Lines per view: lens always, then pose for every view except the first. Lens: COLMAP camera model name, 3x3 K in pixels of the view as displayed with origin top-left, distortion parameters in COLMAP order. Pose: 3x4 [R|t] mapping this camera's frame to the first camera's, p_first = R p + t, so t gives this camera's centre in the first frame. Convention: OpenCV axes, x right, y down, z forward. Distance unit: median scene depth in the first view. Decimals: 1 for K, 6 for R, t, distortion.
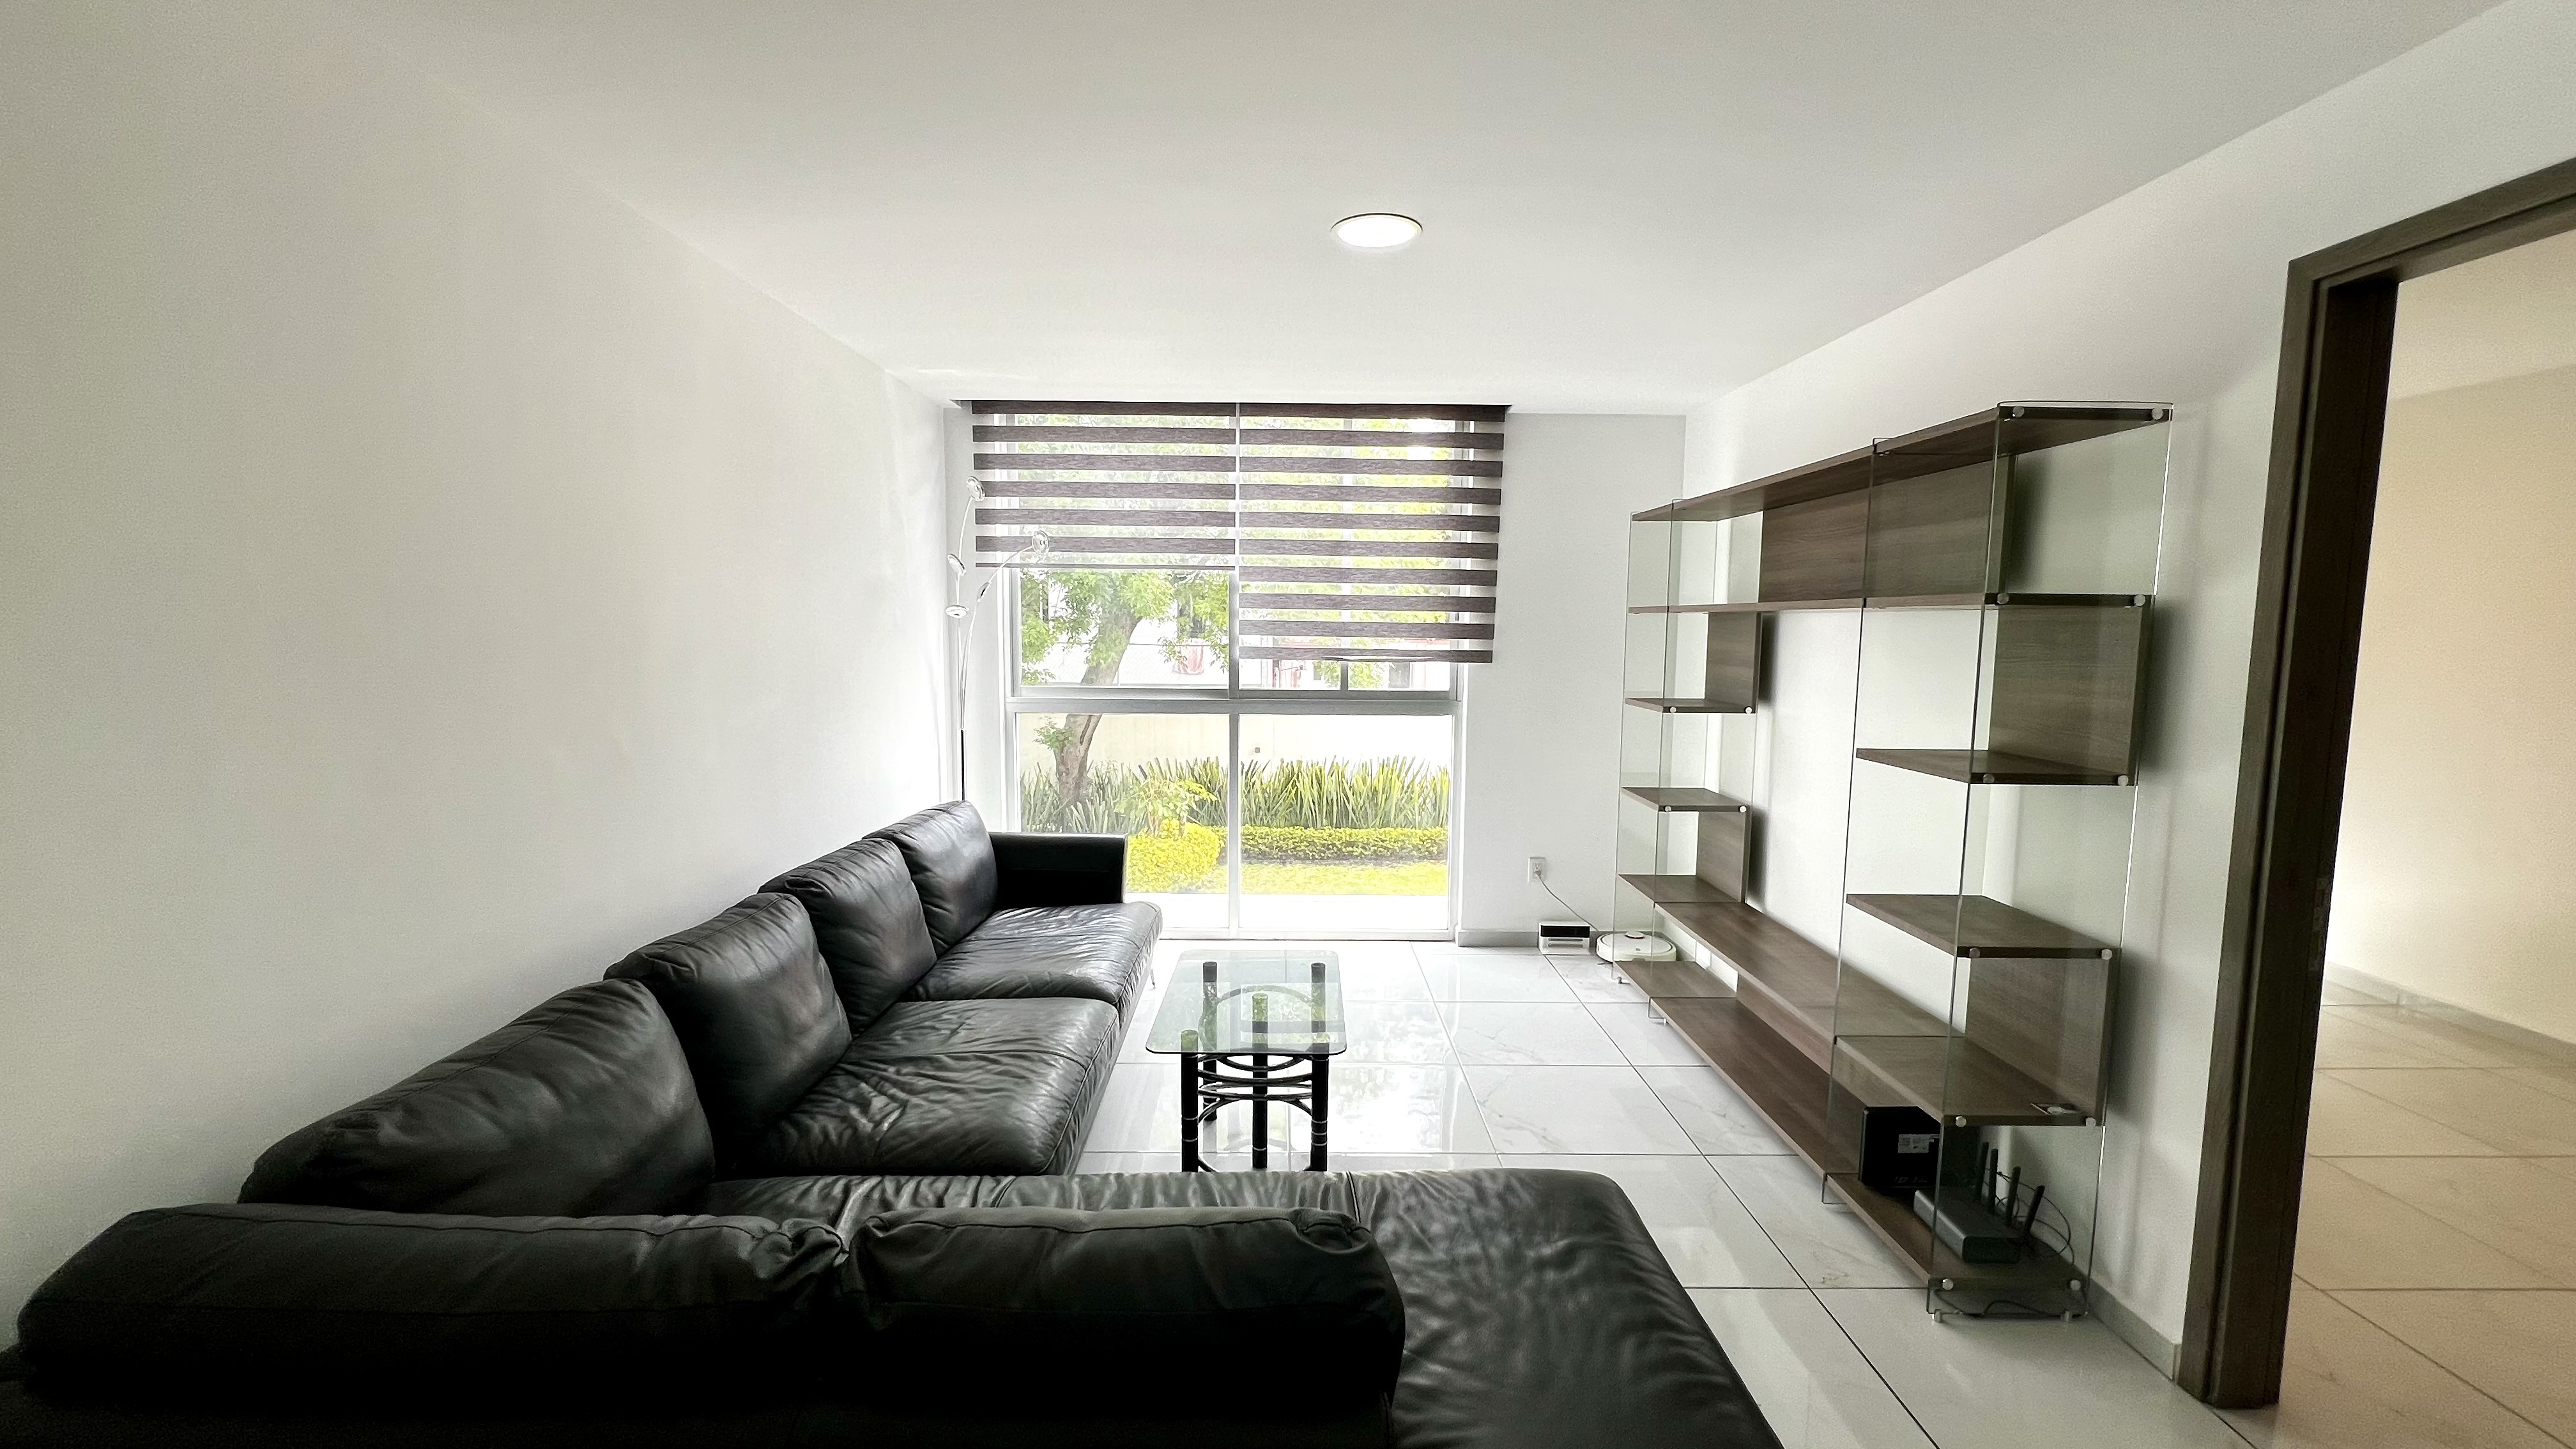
lens RADIAL K [[1029.7, 0, 1286.2], [0, 1029.7, 724.5], [0, 0, 1]] dist [-0.000499, 0.000060]
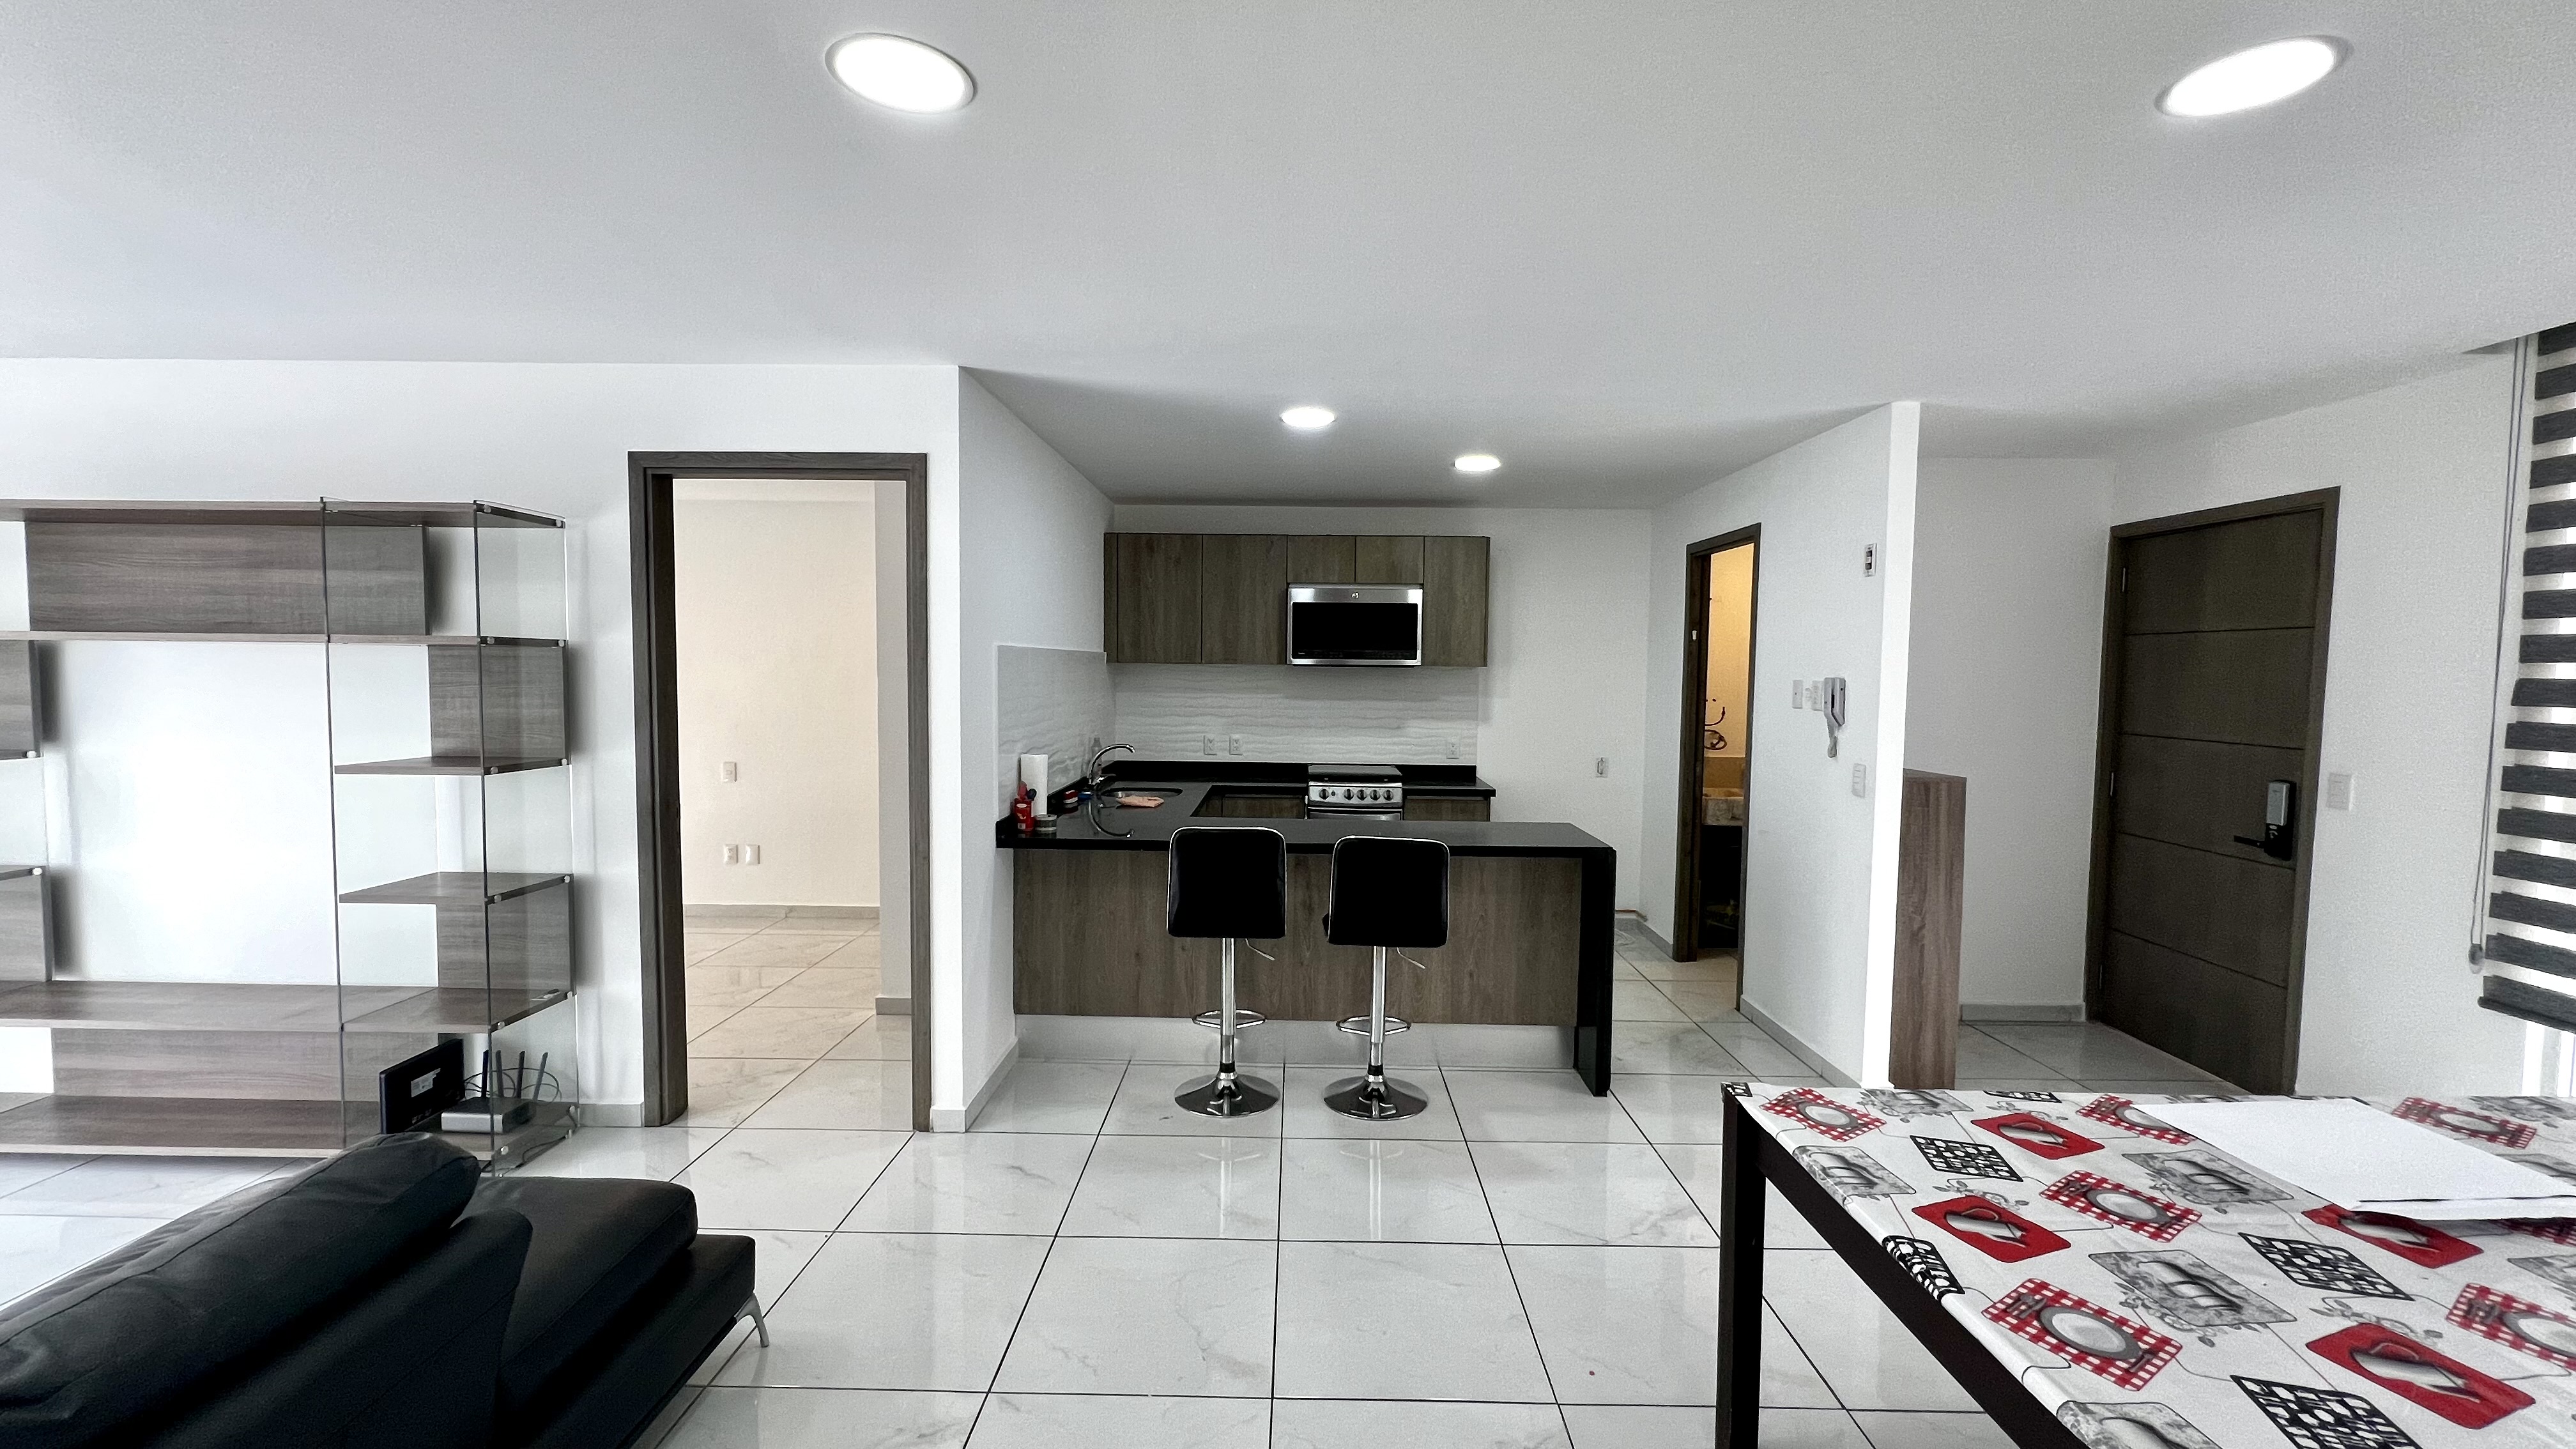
lens RADIAL K [[1029.7, 0, 1286.2], [0, 1029.7, 724.5], [0, 0, 1]] dist [-0.000499, 0.000060]
pose [[0.024055, -0.062960, 0.997726, -0.372176], [0.087347, 0.994331, 0.060640, 0.000409], [-0.995887, 0.085690, 0.029418, -0.058359]]
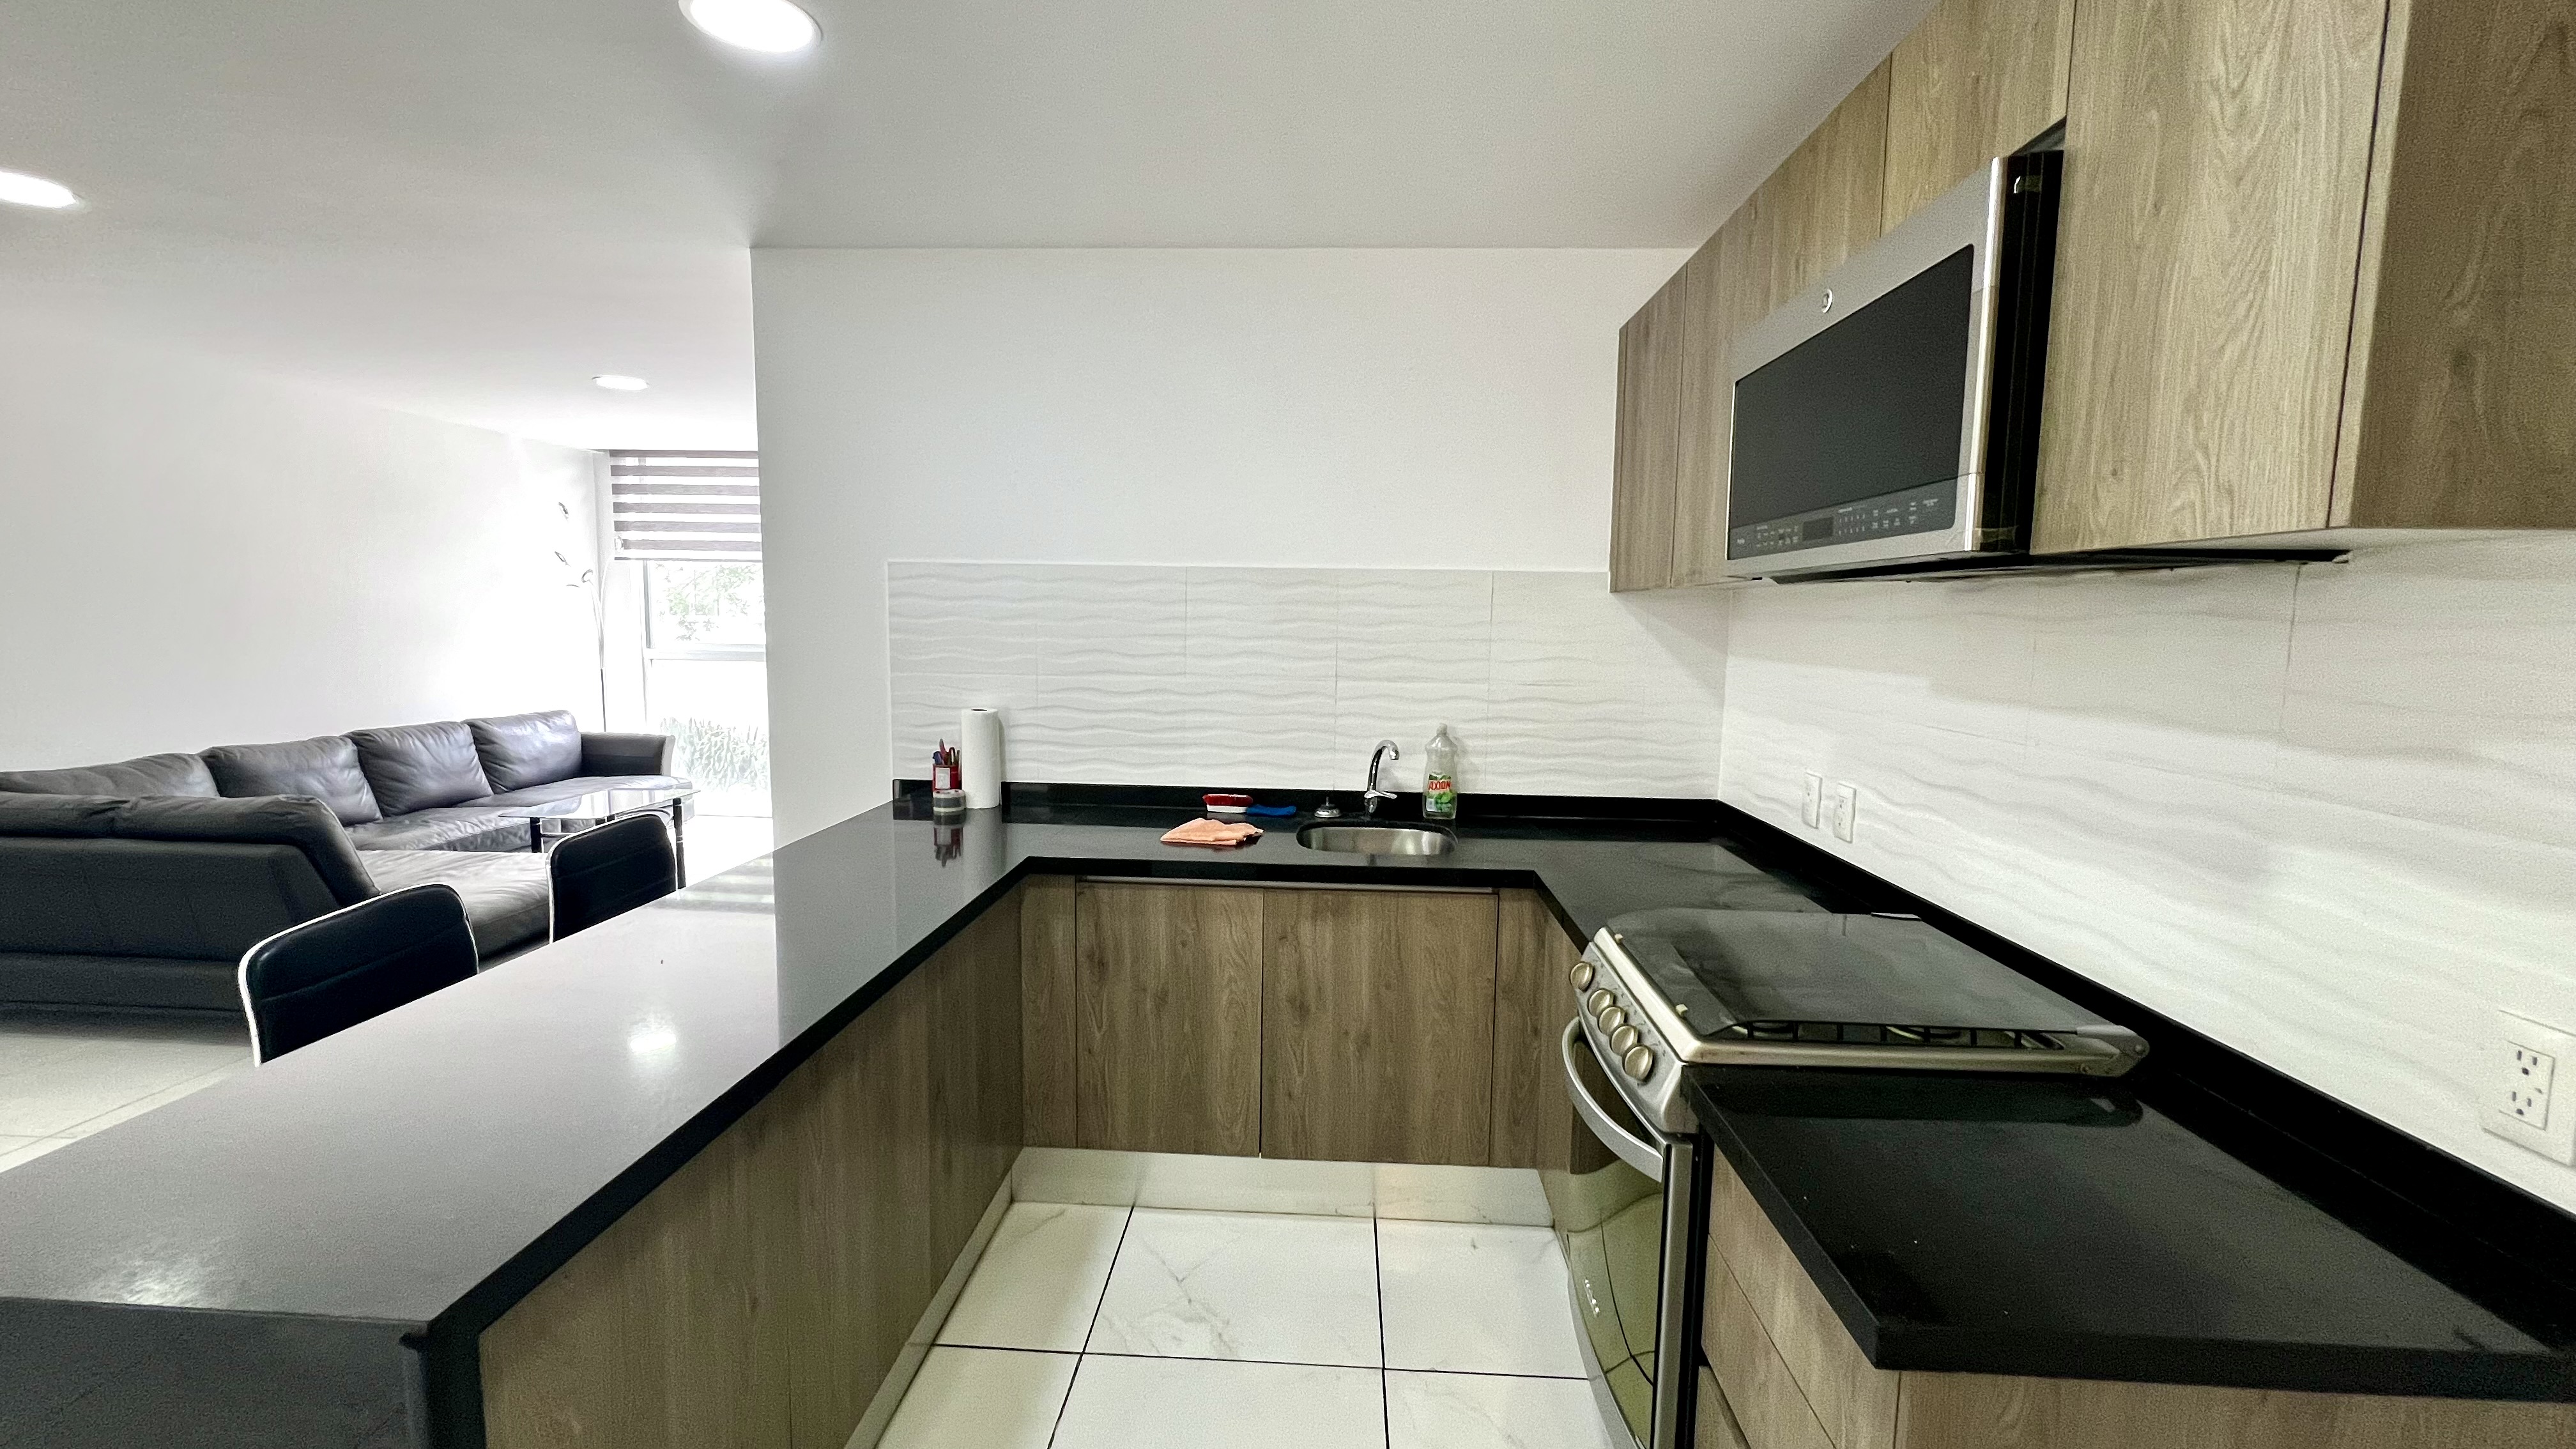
lens RADIAL K [[1029.7, 0, 1286.2], [0, 1029.7, 724.5], [0, 0, 1]] dist [-0.000499, 0.000060]
pose [[0.998047, 0.015640, -0.060472, 0.925329], [-0.015258, 0.999861, 0.006779, 0.072939], [0.060570, -0.005843, 0.998147, -0.521489]]
